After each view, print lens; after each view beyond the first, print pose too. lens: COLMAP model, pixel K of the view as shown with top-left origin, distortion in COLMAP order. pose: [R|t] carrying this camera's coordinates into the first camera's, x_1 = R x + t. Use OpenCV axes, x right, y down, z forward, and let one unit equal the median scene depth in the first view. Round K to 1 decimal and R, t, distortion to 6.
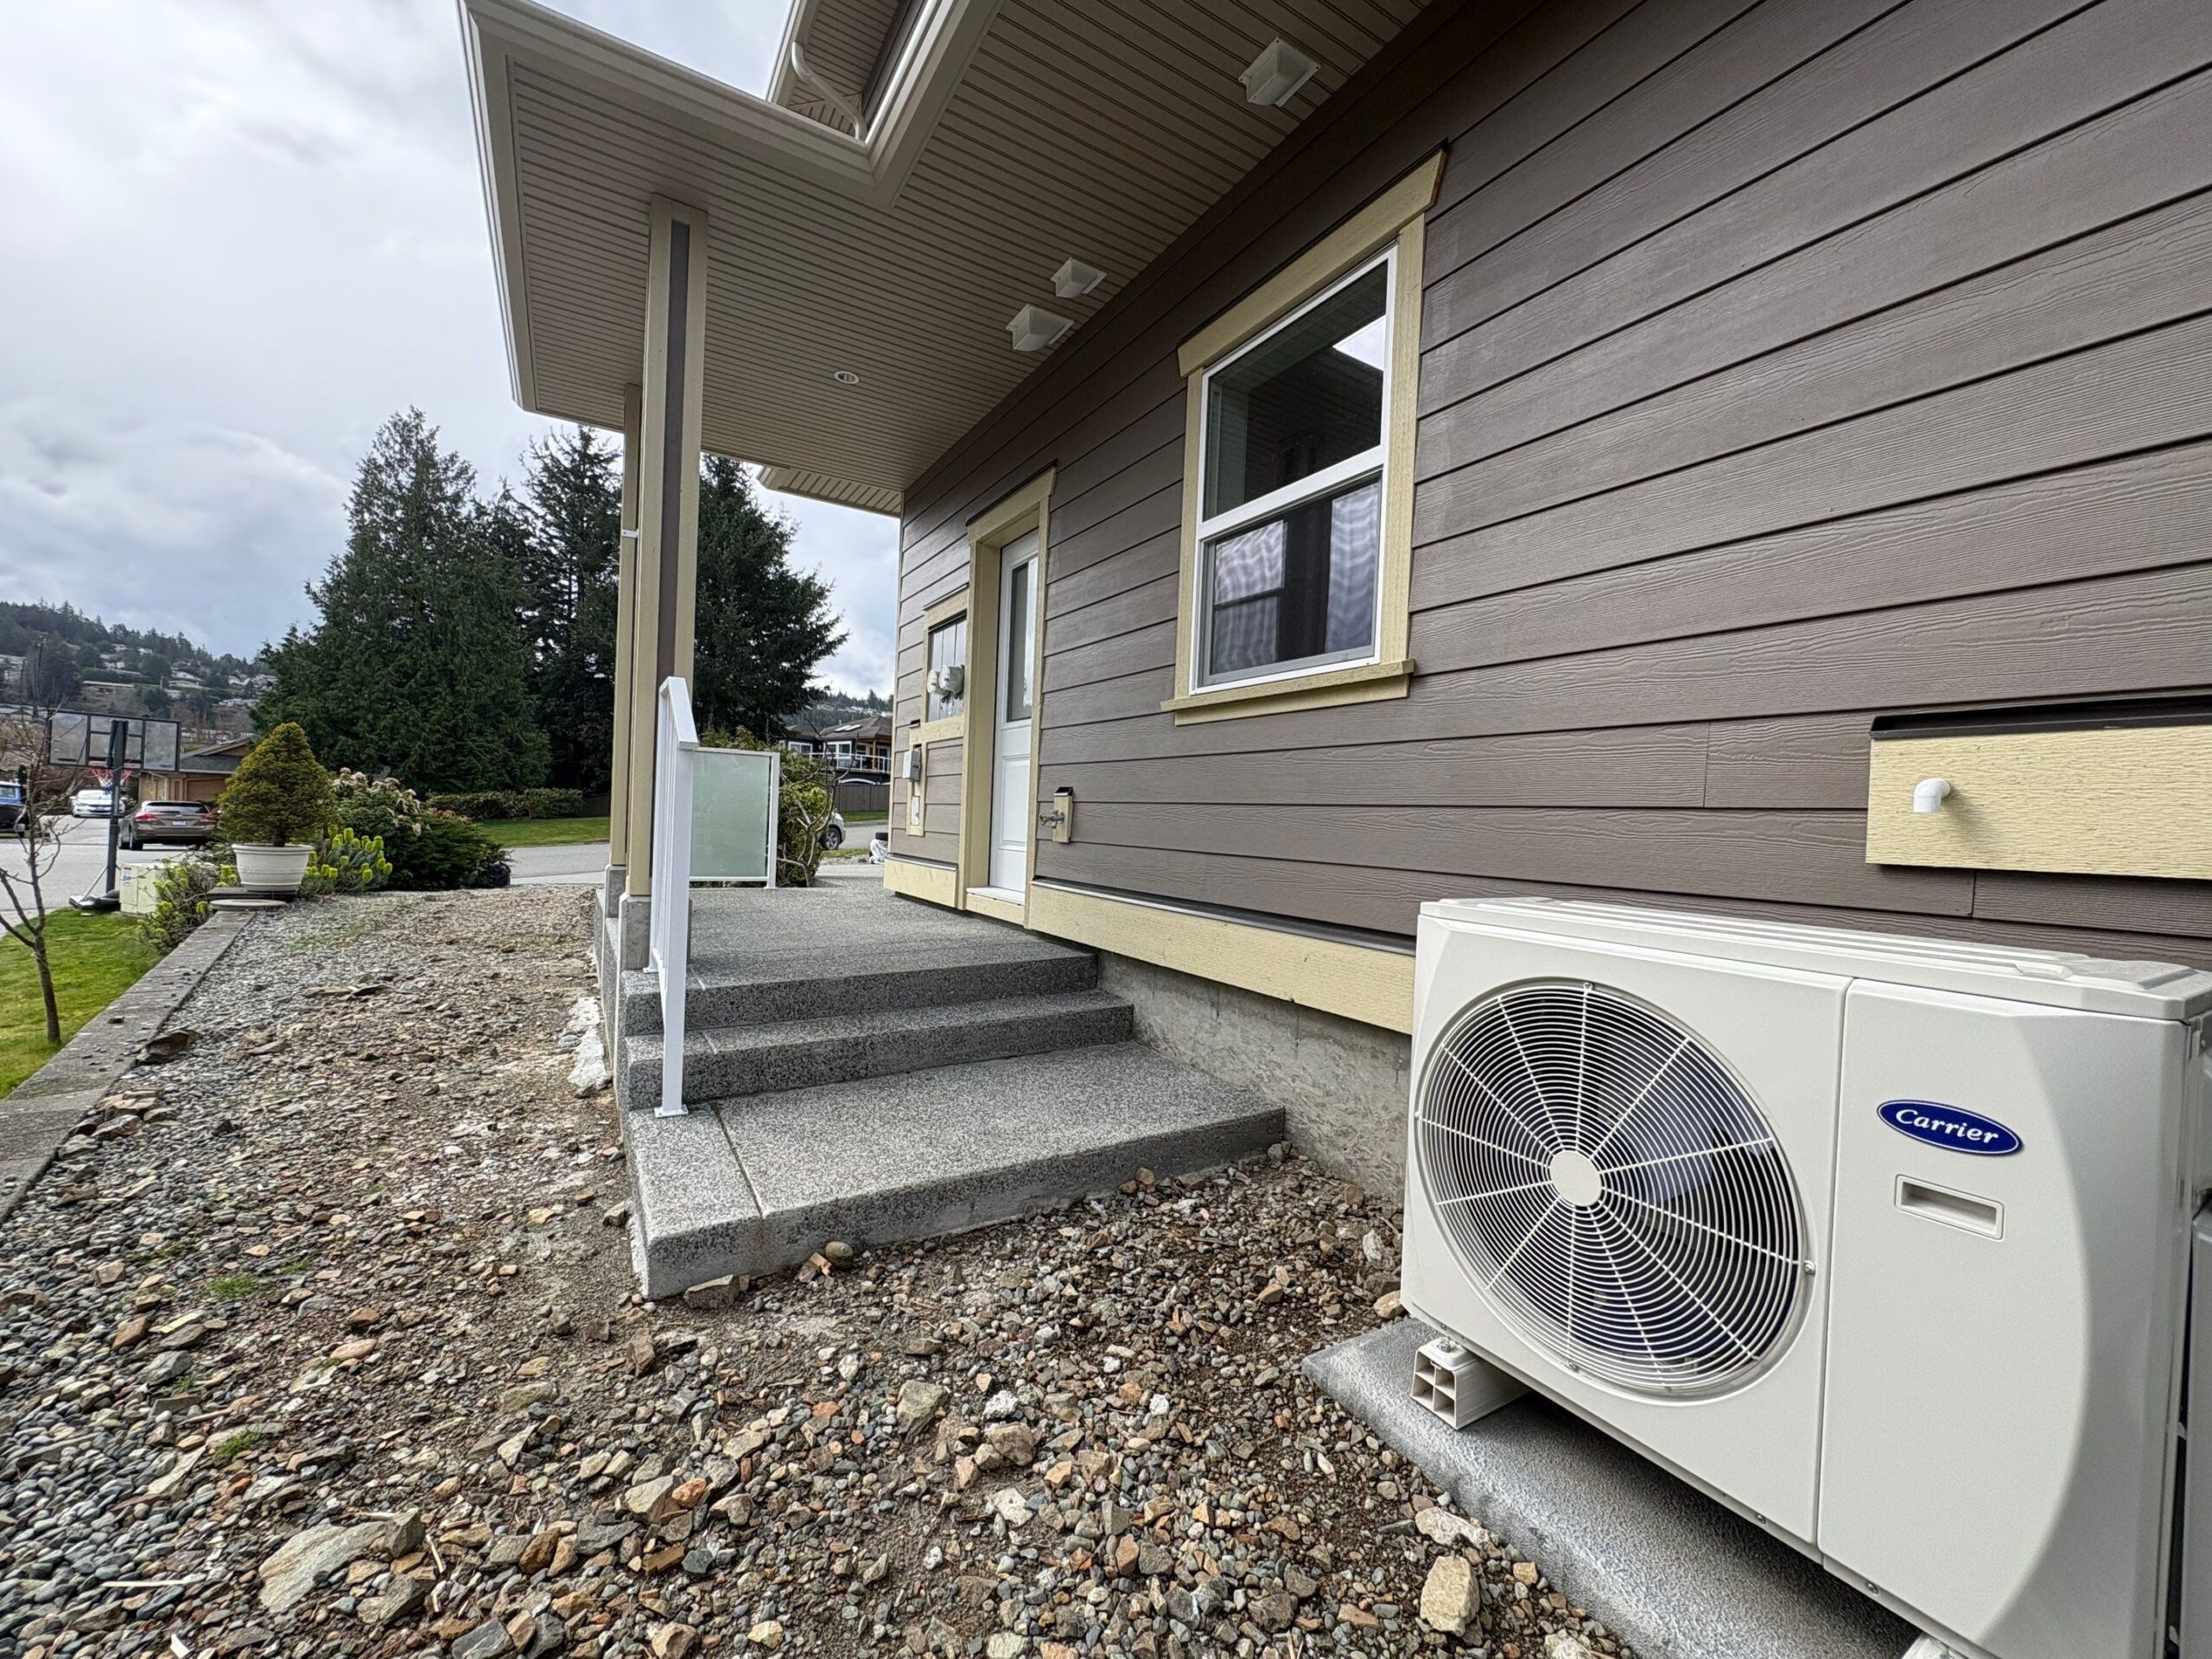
lens RADIAL K [[879.5, 0, 1103.4], [0, 879.5, 829.6], [0, 0, 1]] dist [-0.000494, -0.000016]
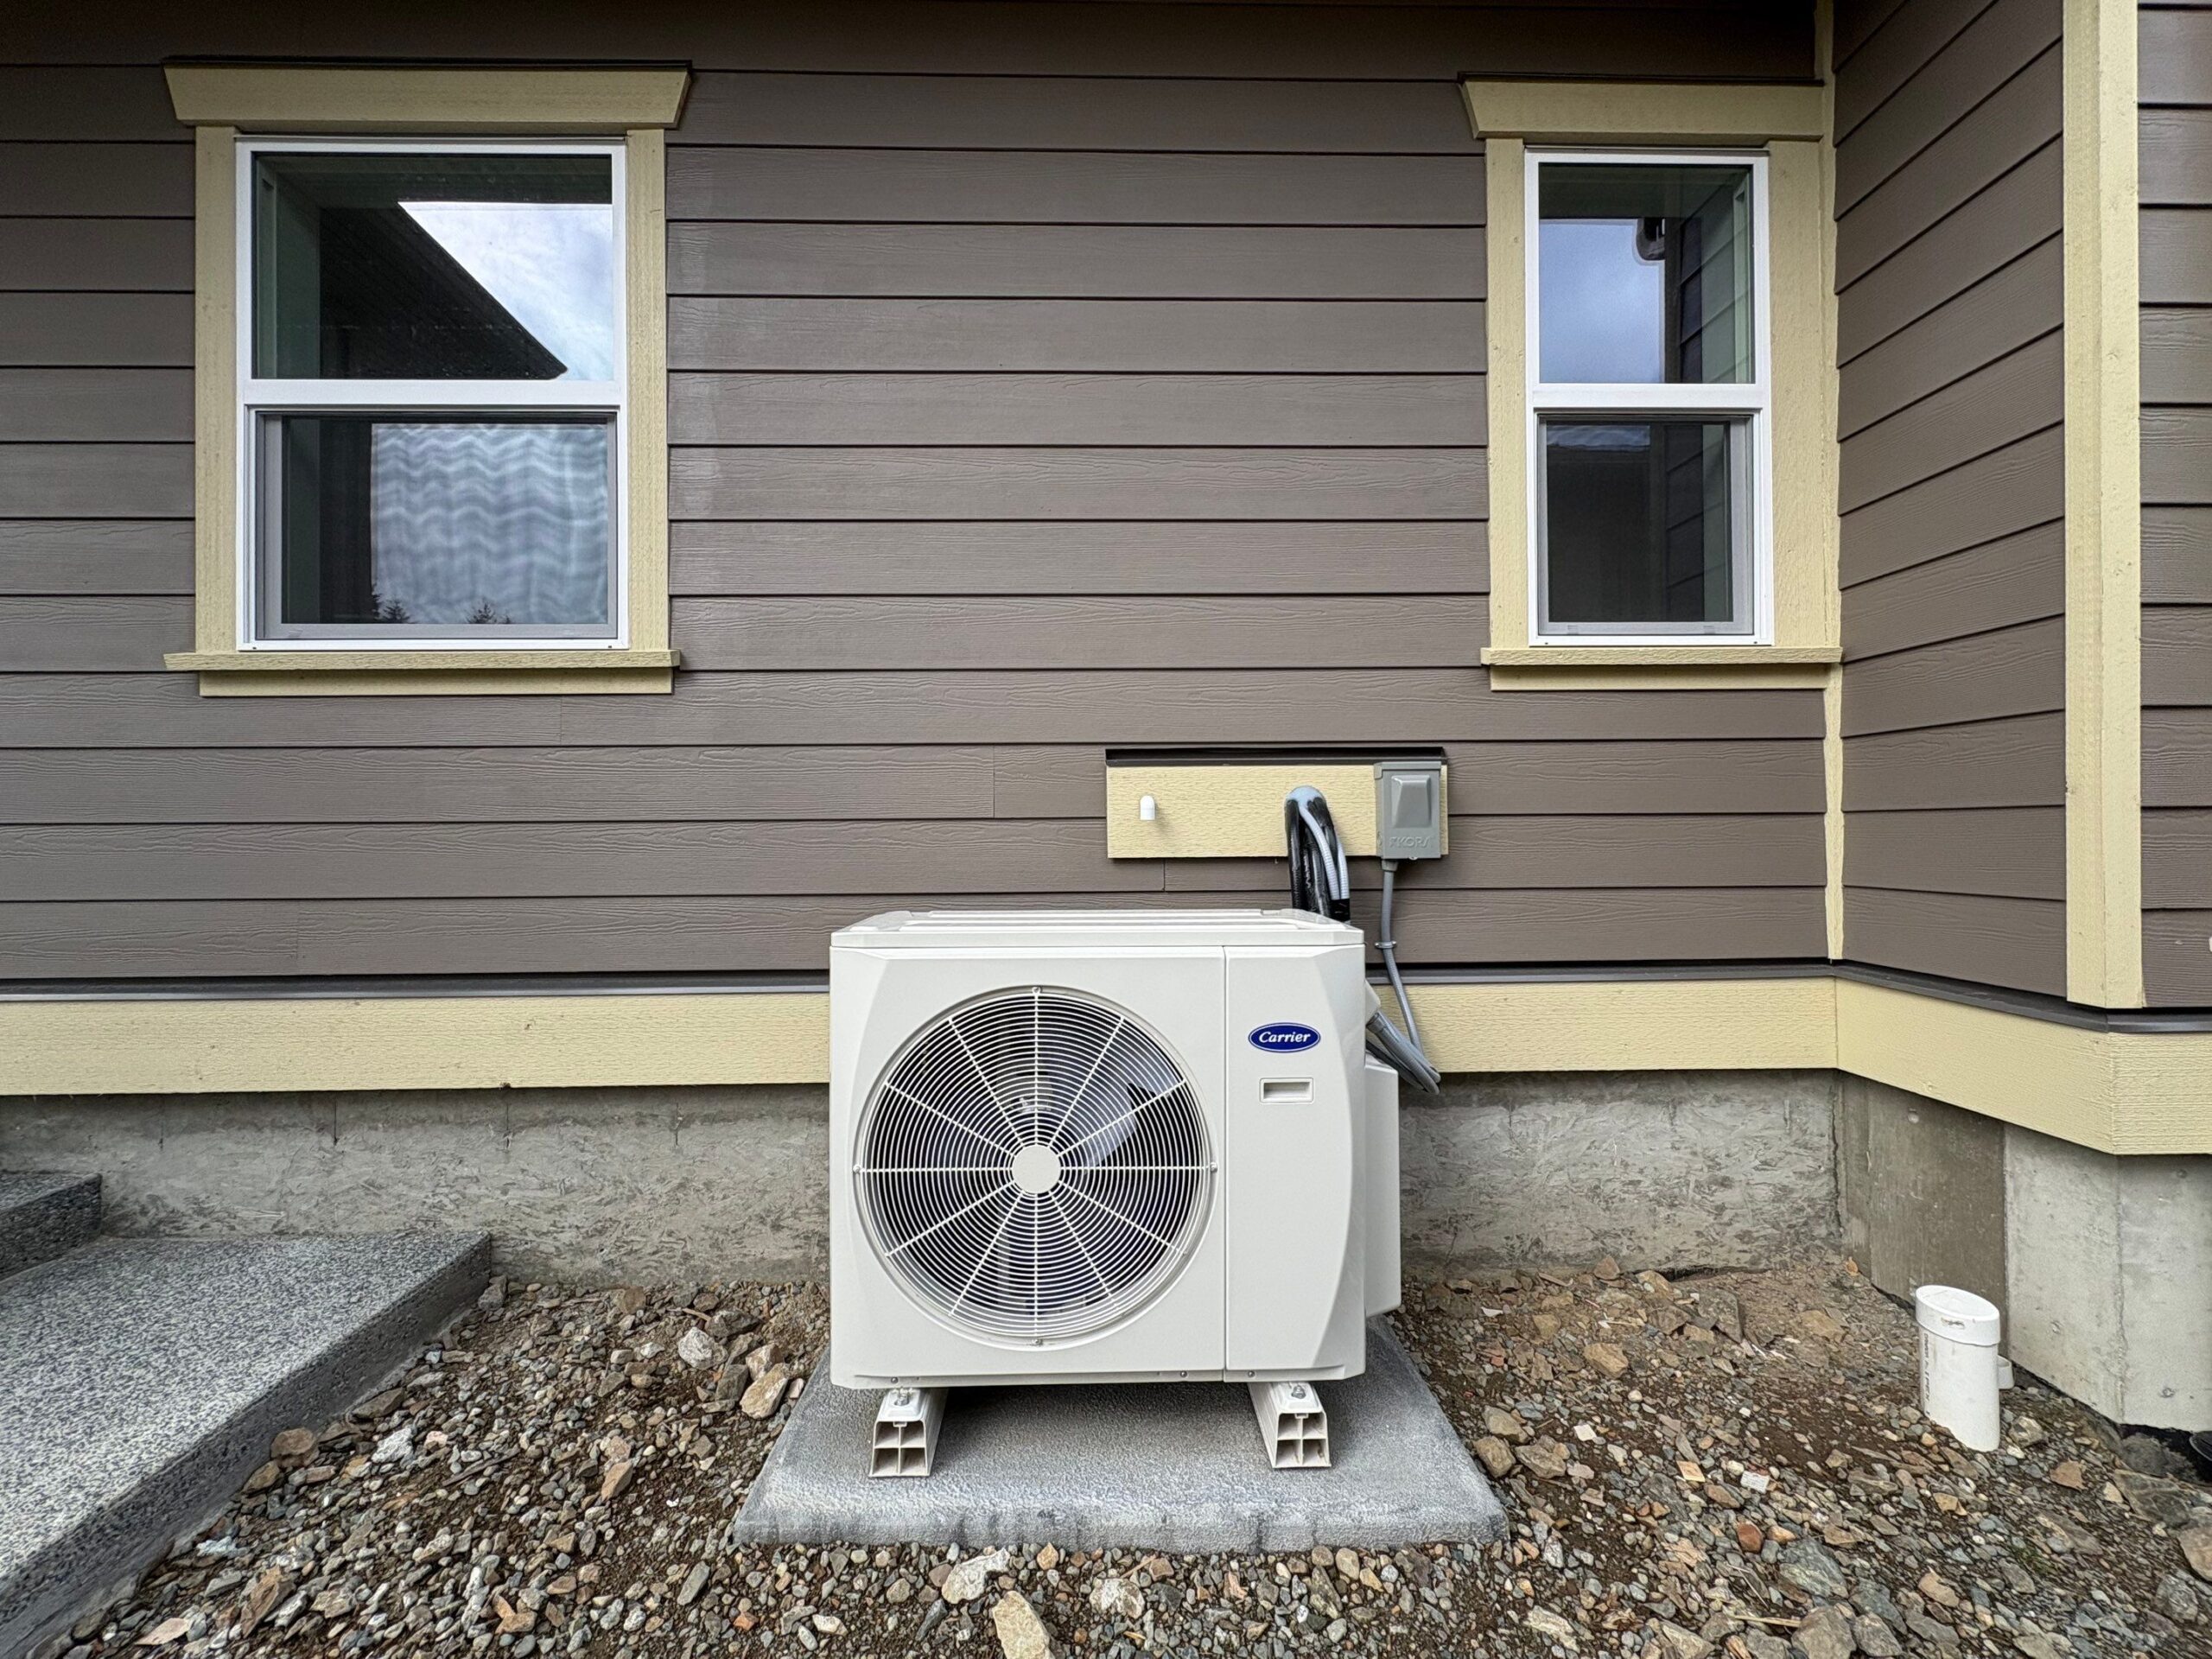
lens RADIAL K [[879.5, 0, 1103.4], [0, 879.5, 829.6], [0, 0, 1]] dist [-0.000494, -0.000016]
pose [[0.497876, -0.039841, 0.866333, -0.182482], [0.036449, 0.999023, 0.024996, -0.023776], [-0.866482, 0.019132, 0.498841, 0.202944]]
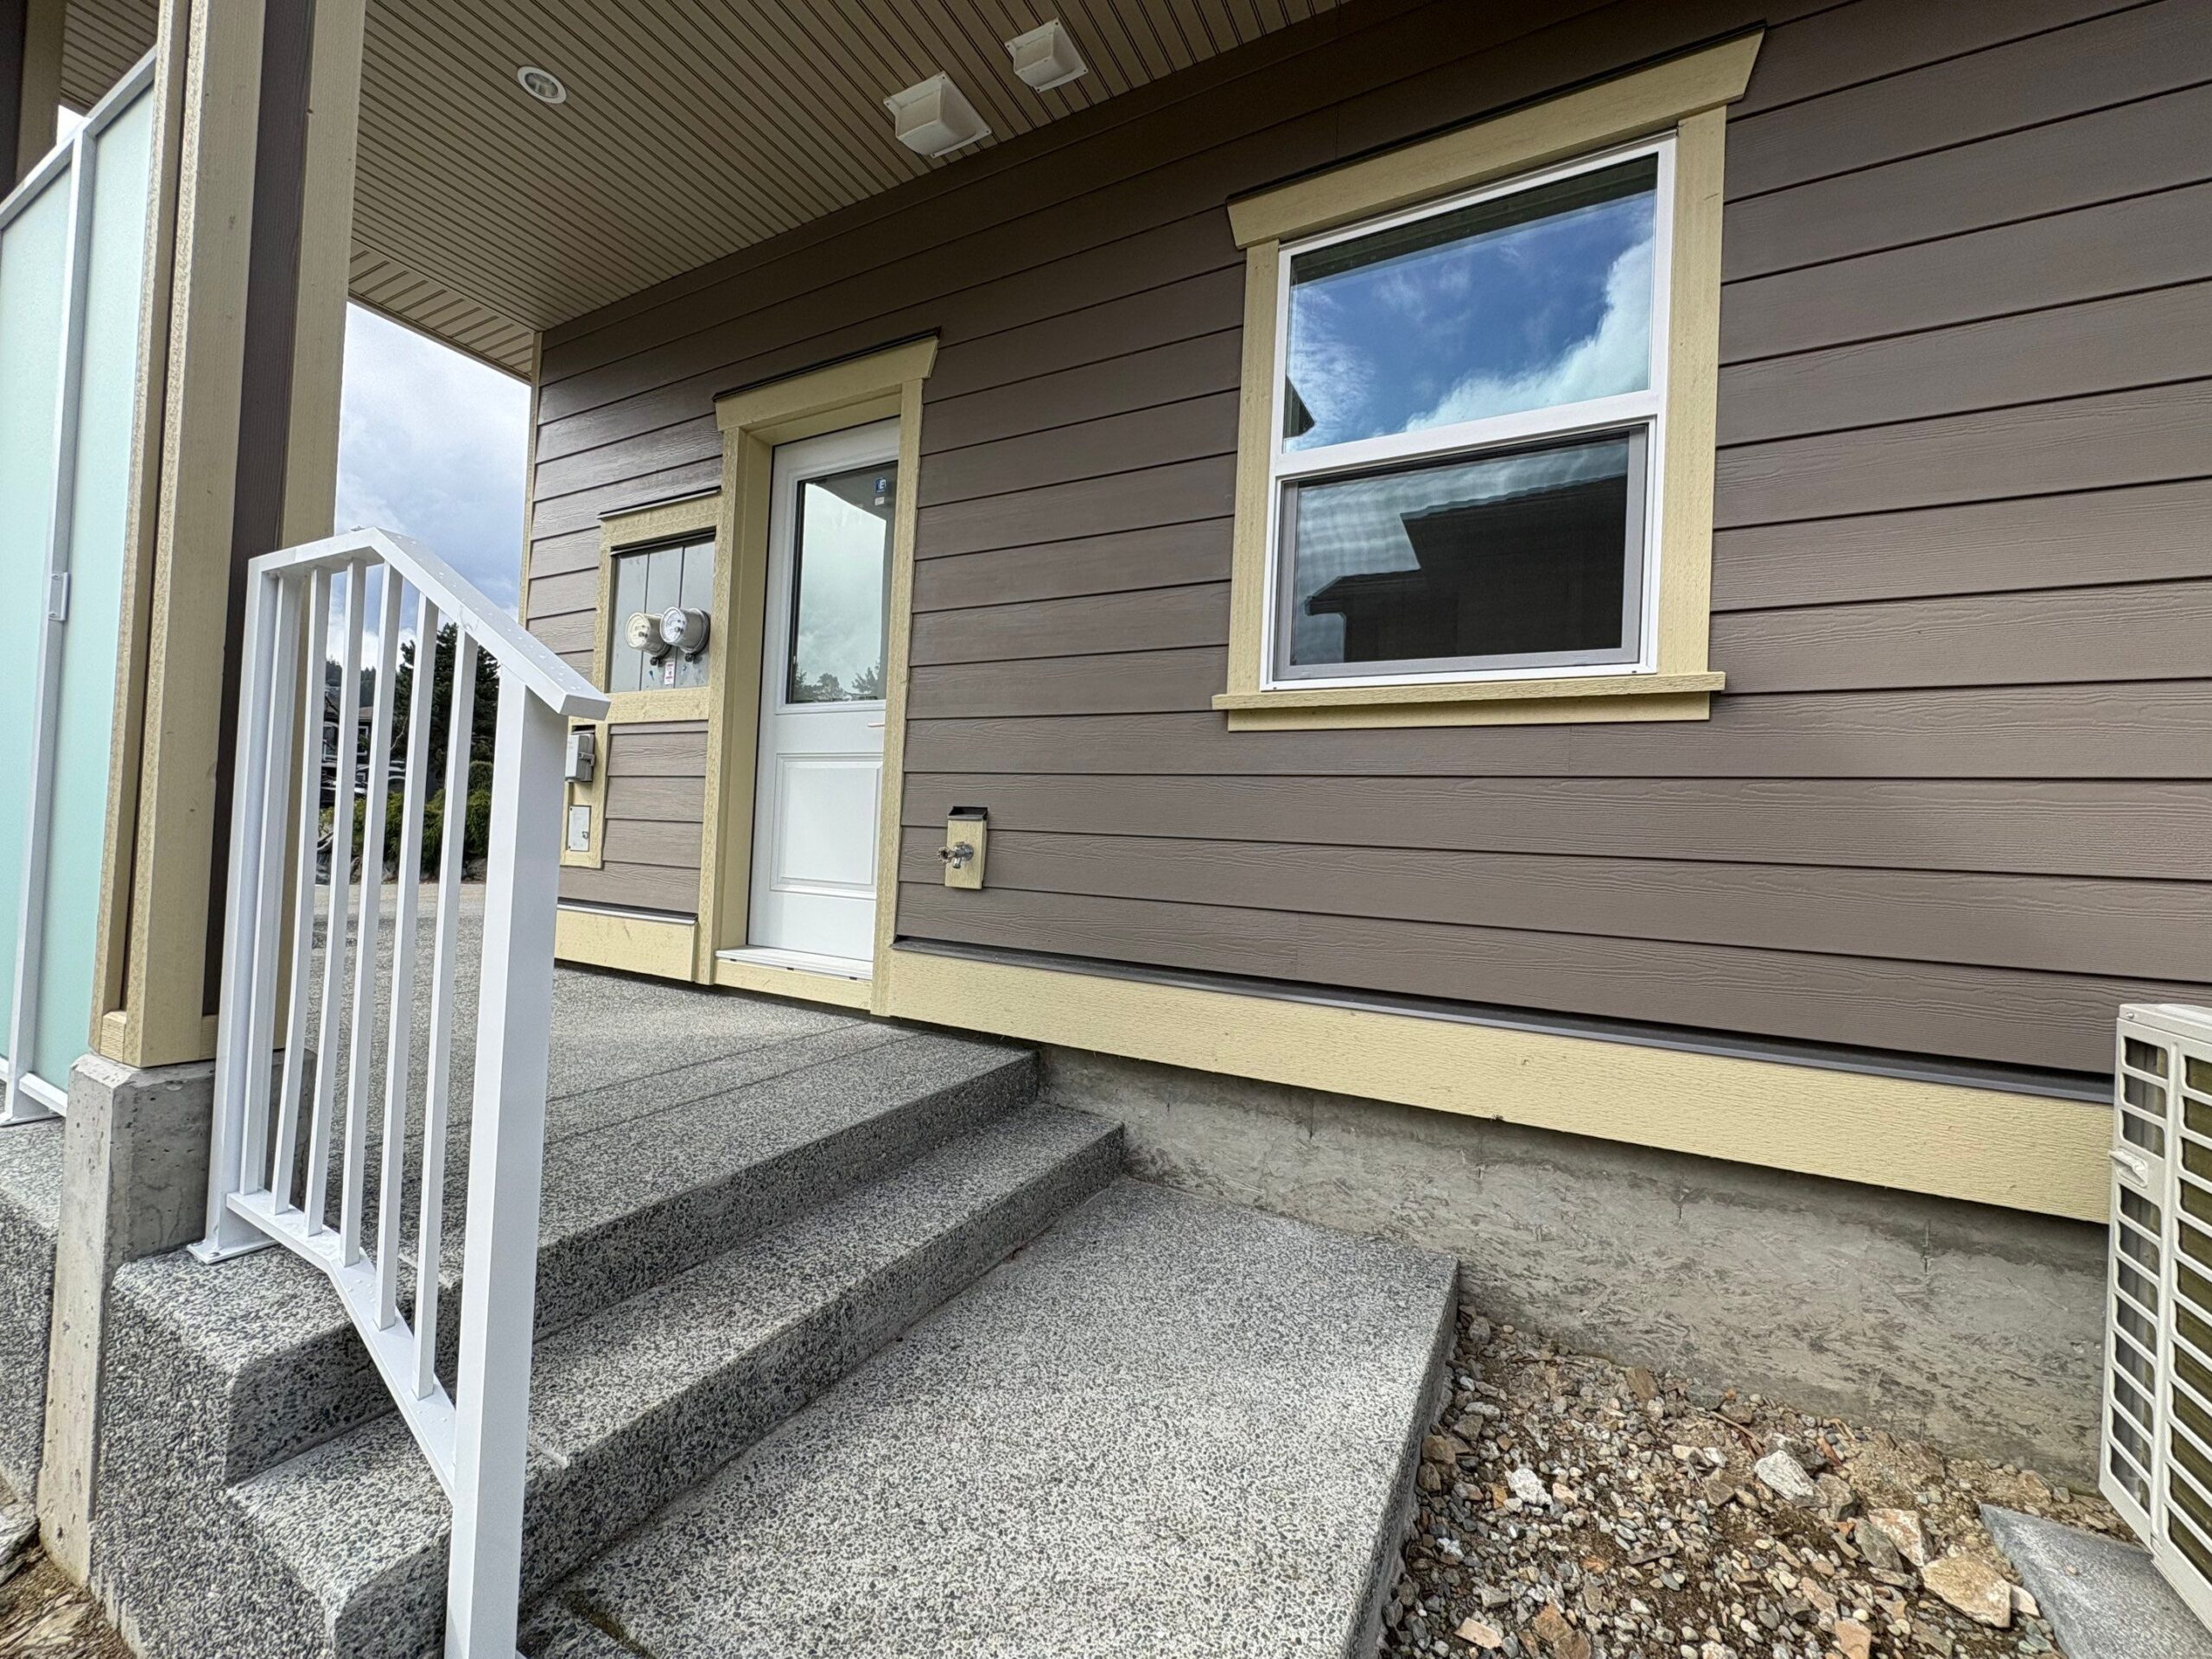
lens RADIAL K [[879.5, 0, 1103.4], [0, 879.5, 829.6], [0, 0, 1]] dist [-0.000494, -0.000016]
pose [[0.861511, 0.008809, 0.507662, -0.481698], [-0.006535, 0.999959, -0.006262, -0.043795], [-0.507697, 0.002077, 0.861533, 0.575858]]
